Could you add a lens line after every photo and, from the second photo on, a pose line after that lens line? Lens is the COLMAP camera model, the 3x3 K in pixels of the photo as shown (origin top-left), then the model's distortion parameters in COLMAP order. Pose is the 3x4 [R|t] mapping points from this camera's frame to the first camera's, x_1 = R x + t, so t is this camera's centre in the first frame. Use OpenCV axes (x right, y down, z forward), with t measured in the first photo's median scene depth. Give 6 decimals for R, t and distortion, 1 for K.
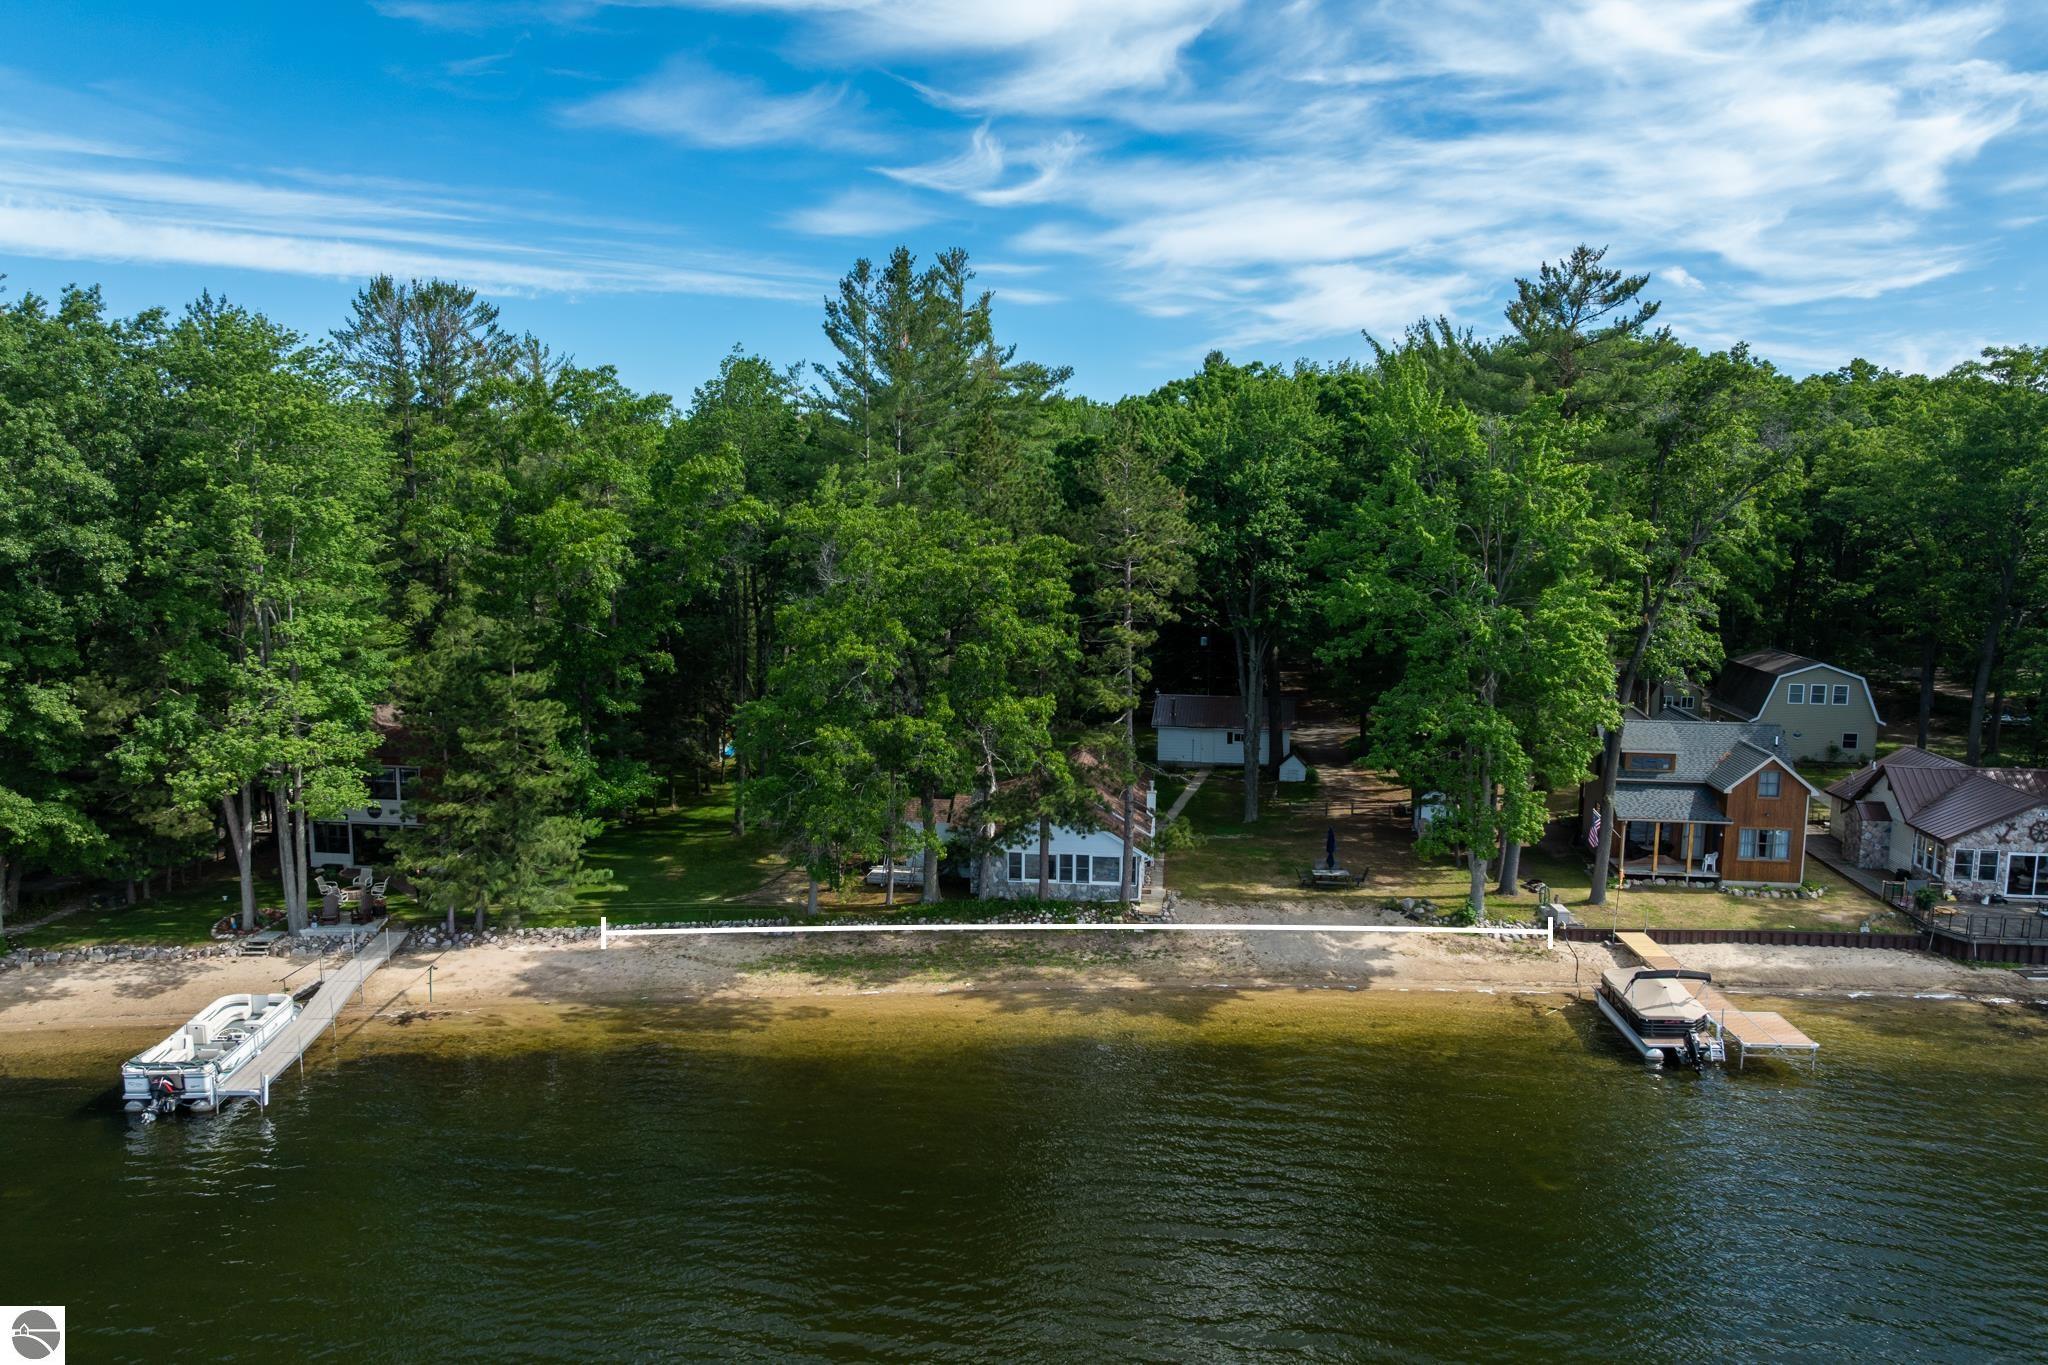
lens RADIAL K [[1439.8, 0, 1016.8], [0, 1439.8, 677.2], [0, 0, 1]] dist [-0.046869, 0.016093]
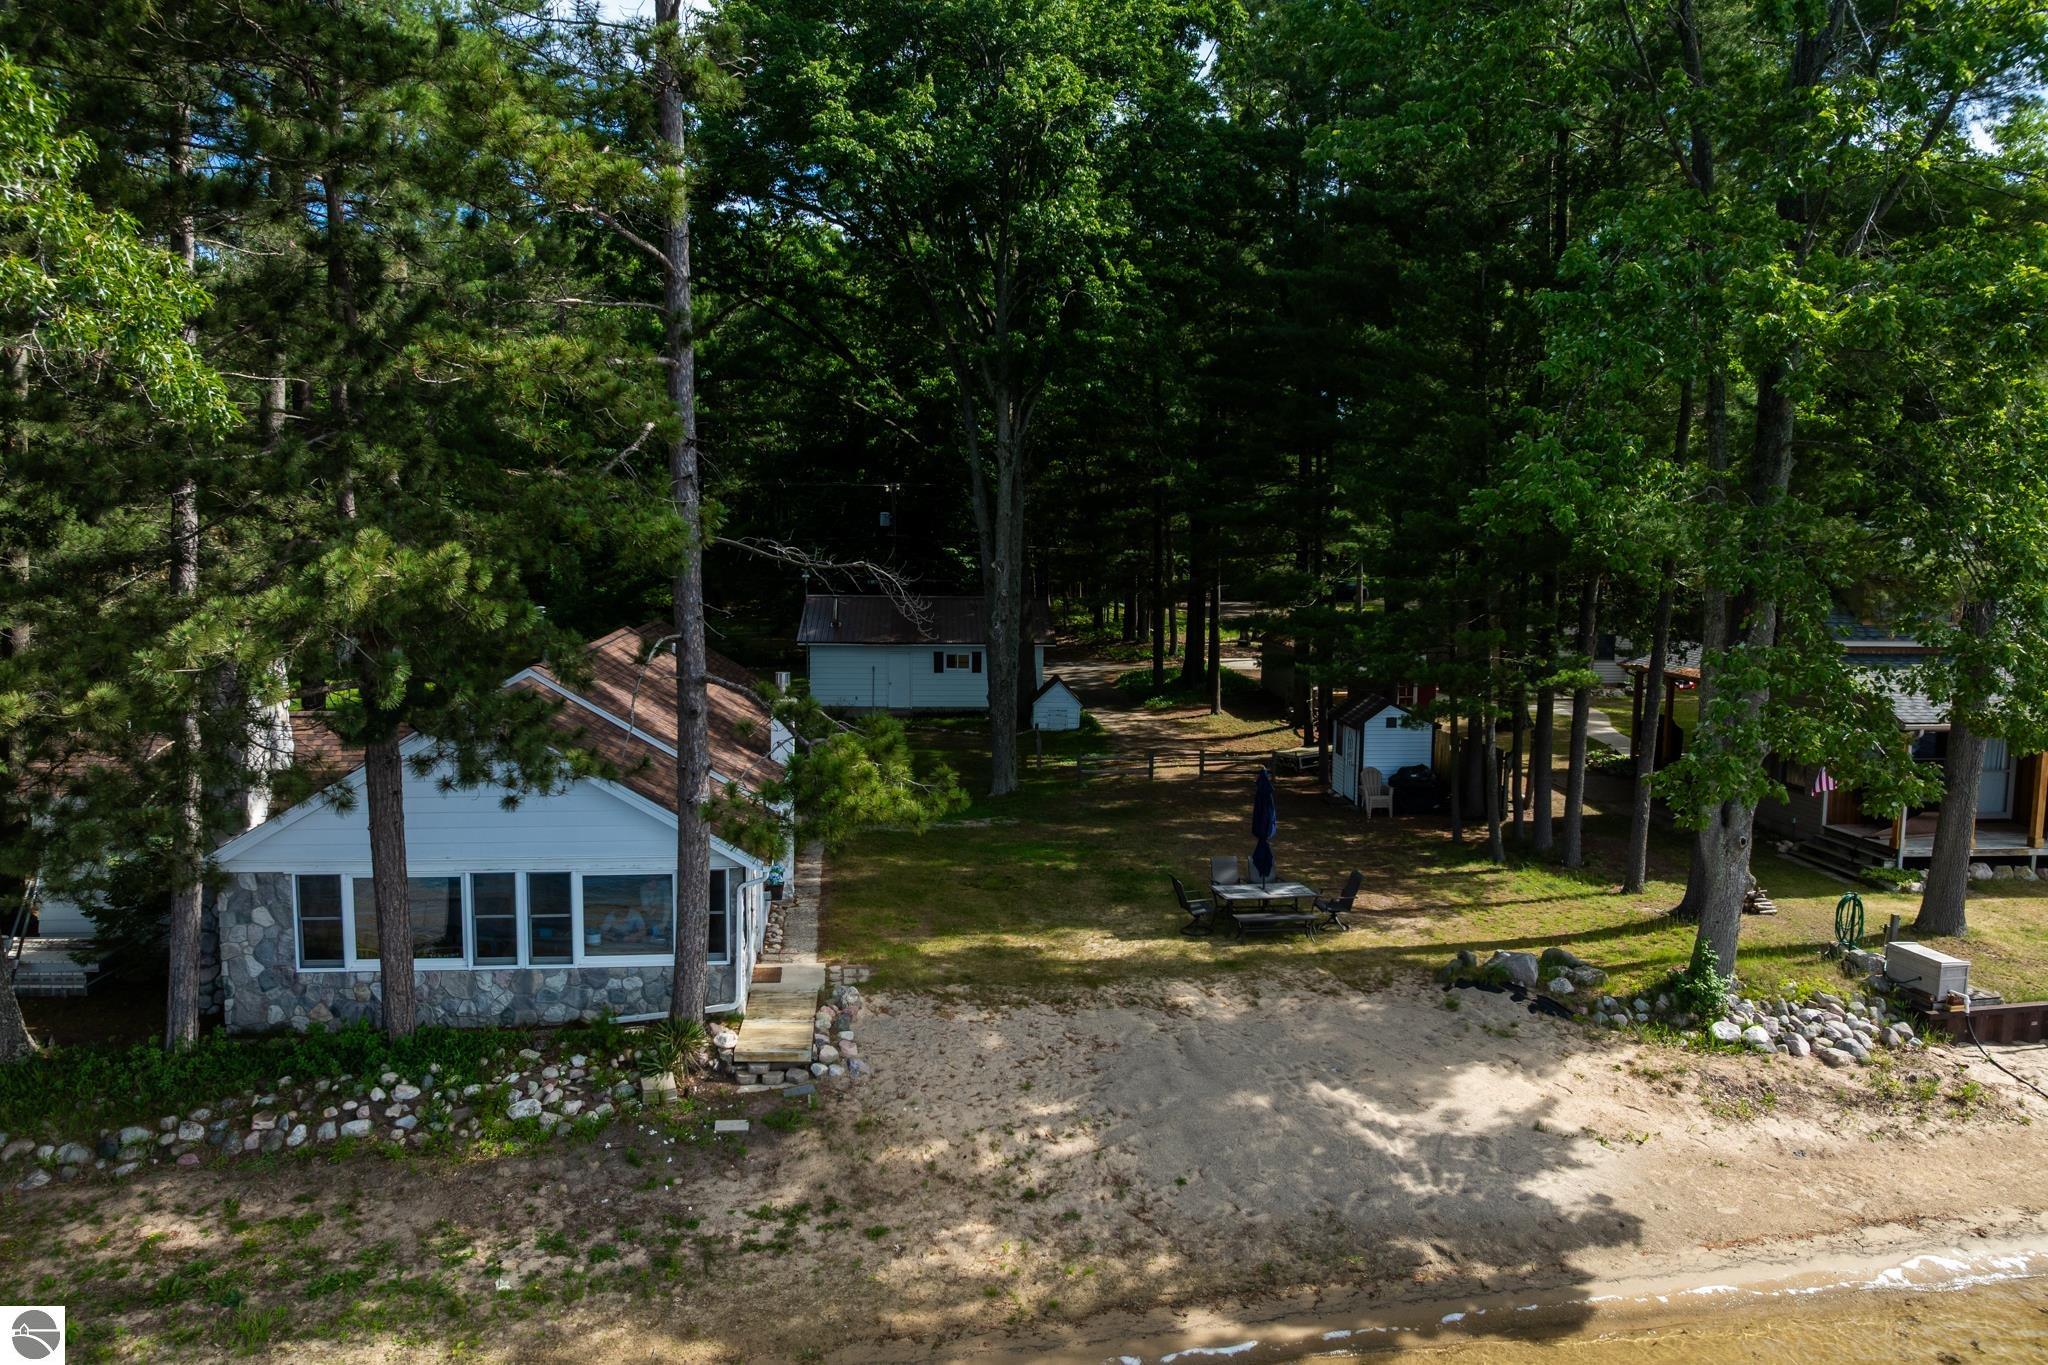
lens RADIAL K [[1439.8, 0, 1015.6], [0, 1439.8, 672.9], [0, 0, 1]] dist [-0.046869, 0.016093]
pose [[0.972730, -0.017228, 0.231300, 0.072995], [0.023076, 0.999478, -0.022603, 0.090966], [-0.230790, 0.027324, 0.972620, 0.683799]]
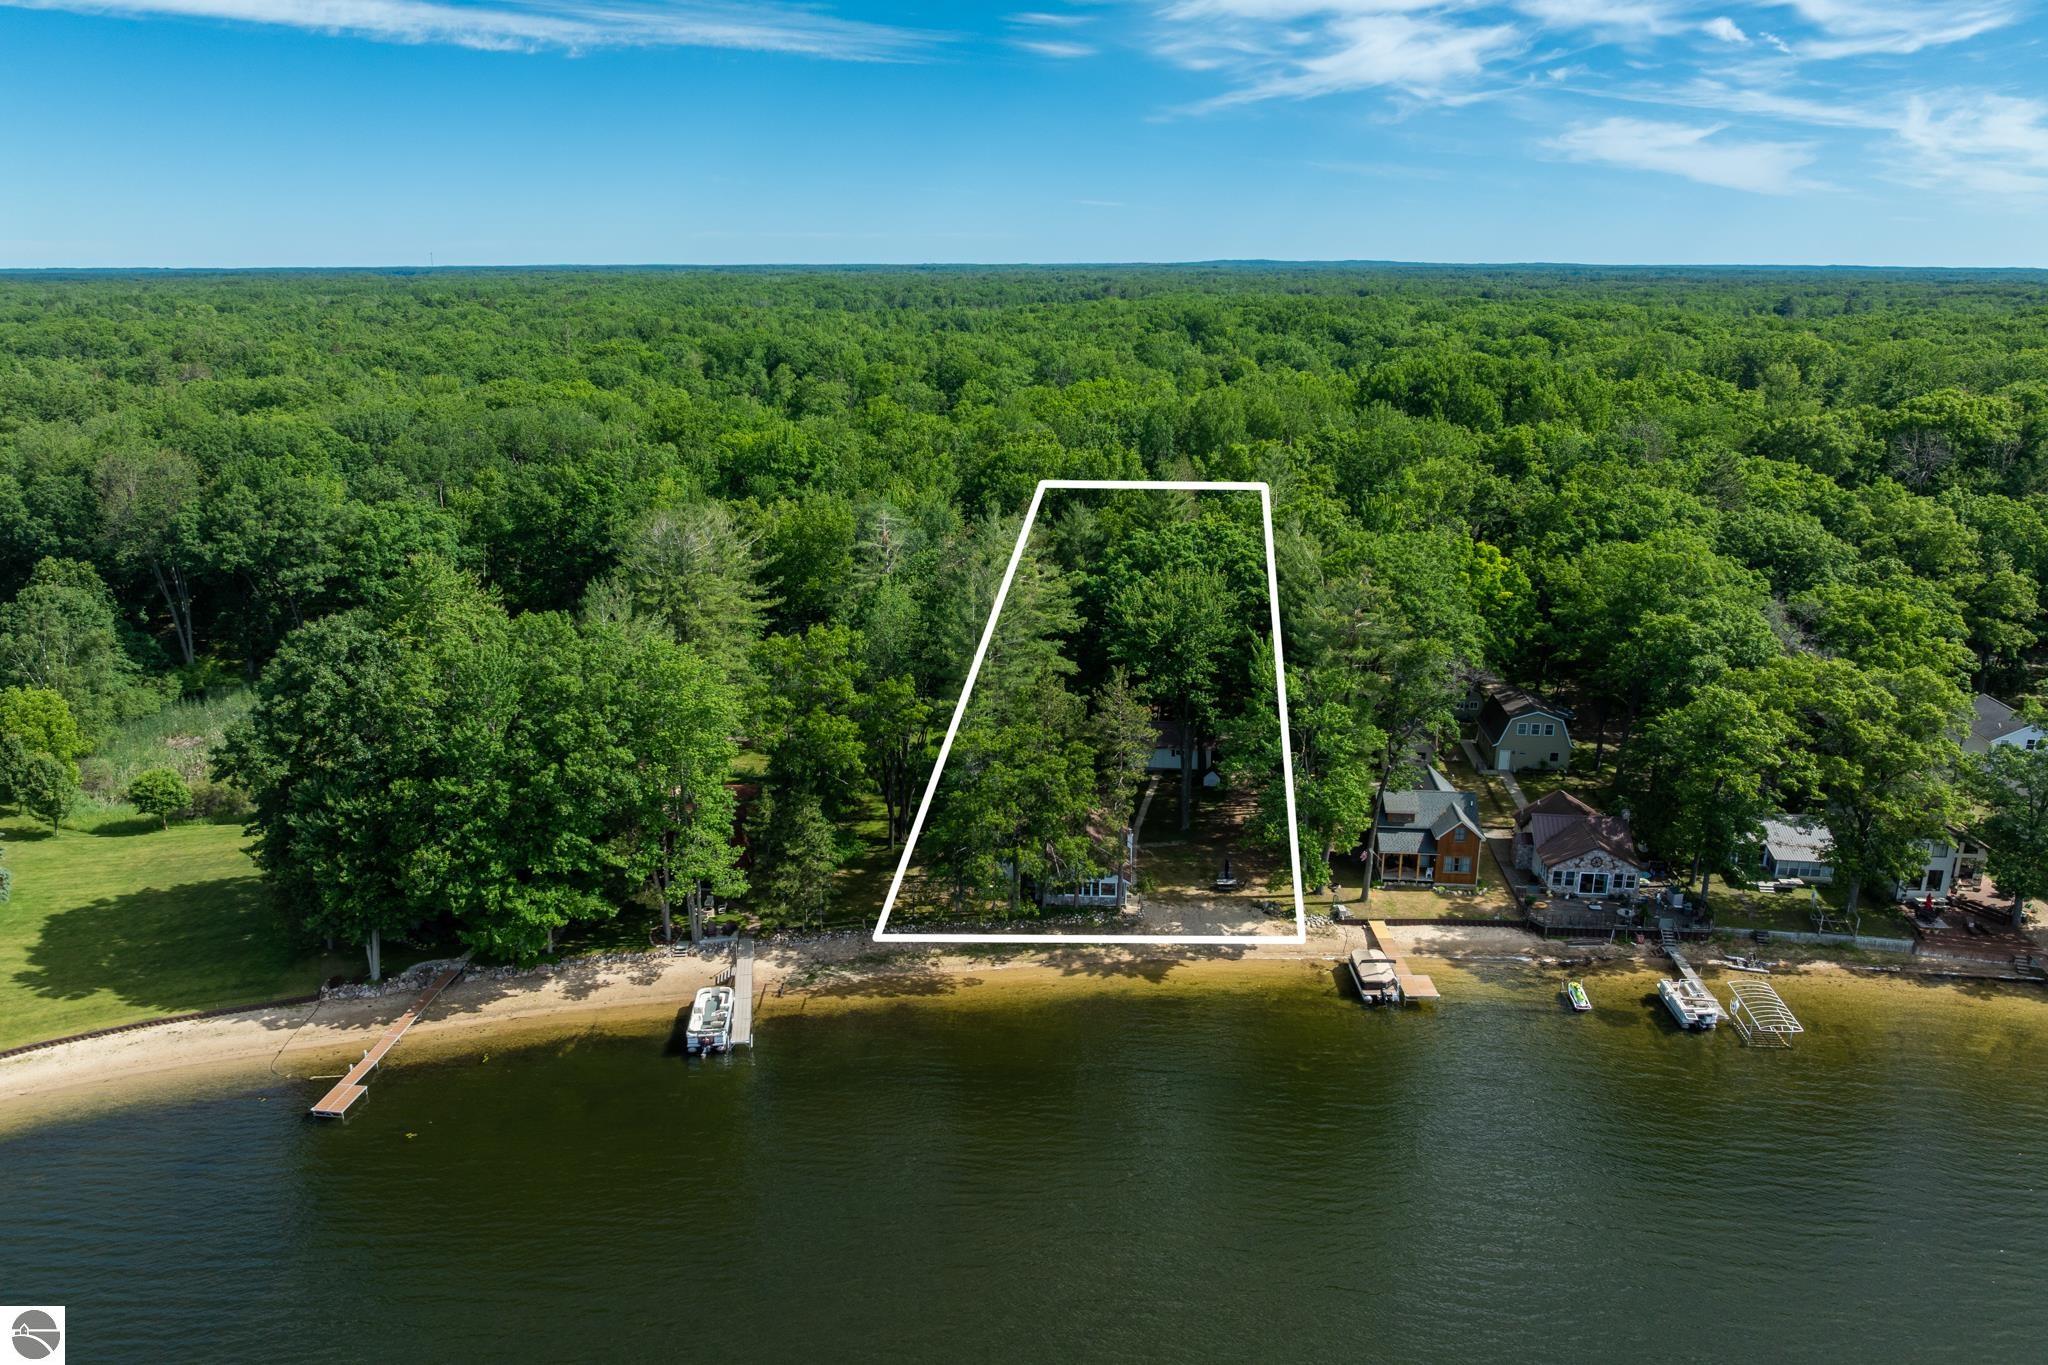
lens RADIAL K [[1439.8, 0, 1018.4], [0, 1439.8, 661.2], [0, 0, 1]] dist [-0.046869, 0.016093]
pose [[0.999101, -0.016911, 0.038862, -0.125411], [0.011094, 0.989325, 0.145303, -0.443050], [-0.040904, -0.144741, 0.988624, -0.831170]]
